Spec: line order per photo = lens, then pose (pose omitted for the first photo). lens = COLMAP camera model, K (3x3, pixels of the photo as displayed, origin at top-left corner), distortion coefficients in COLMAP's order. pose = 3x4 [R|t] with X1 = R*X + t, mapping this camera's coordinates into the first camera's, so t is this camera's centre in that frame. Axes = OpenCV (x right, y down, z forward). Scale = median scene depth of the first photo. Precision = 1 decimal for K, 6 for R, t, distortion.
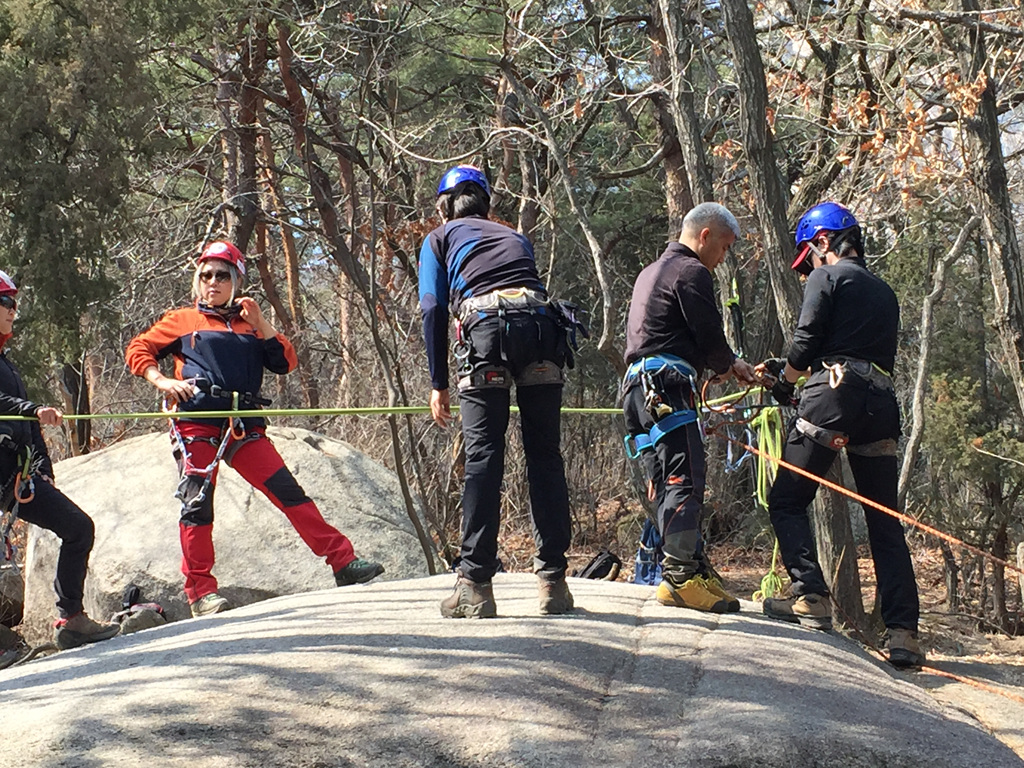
lens RADIAL K [[2088.9, 0, 512.0], [0, 2088.9, 384.0], [0, 0, 1]] dist [0.029069, 0.196212]
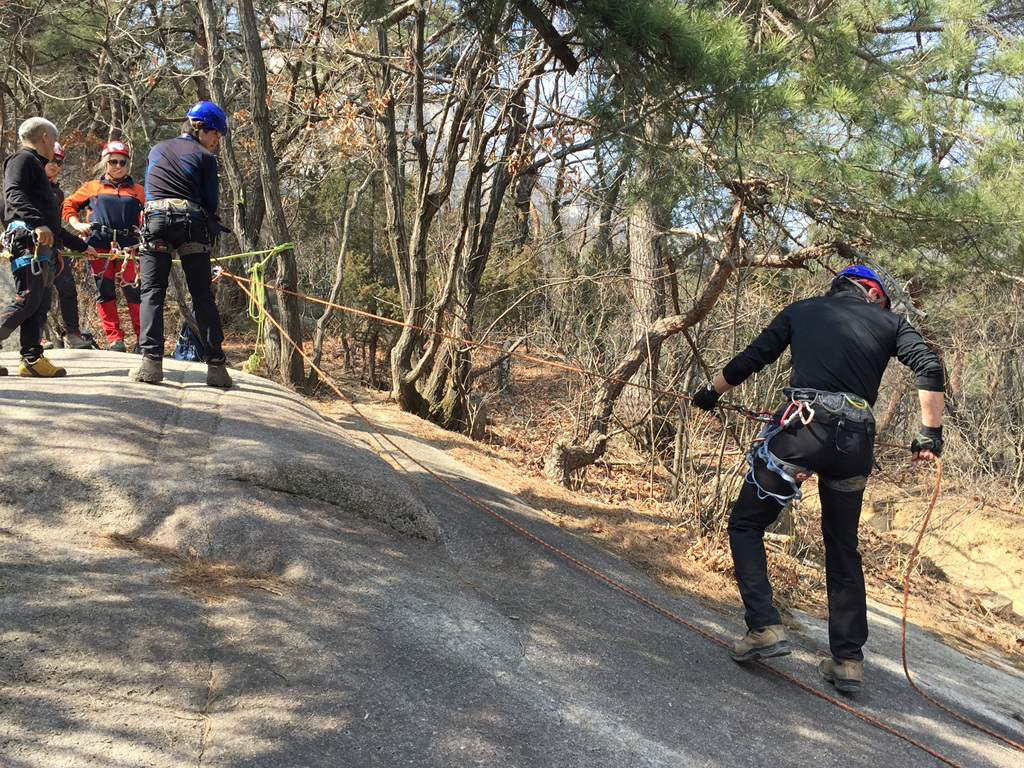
lens RADIAL K [[968.7, 0, 475.2], [0, 968.7, 339.6], [0, 0, 1]] dist [0.085983, -0.117306]
pose [[0.928633, 0.036990, 0.369151, -0.011987], [-0.077872, 0.992285, 0.096465, -0.020164], [-0.362735, -0.118327, 0.924350, 0.153107]]
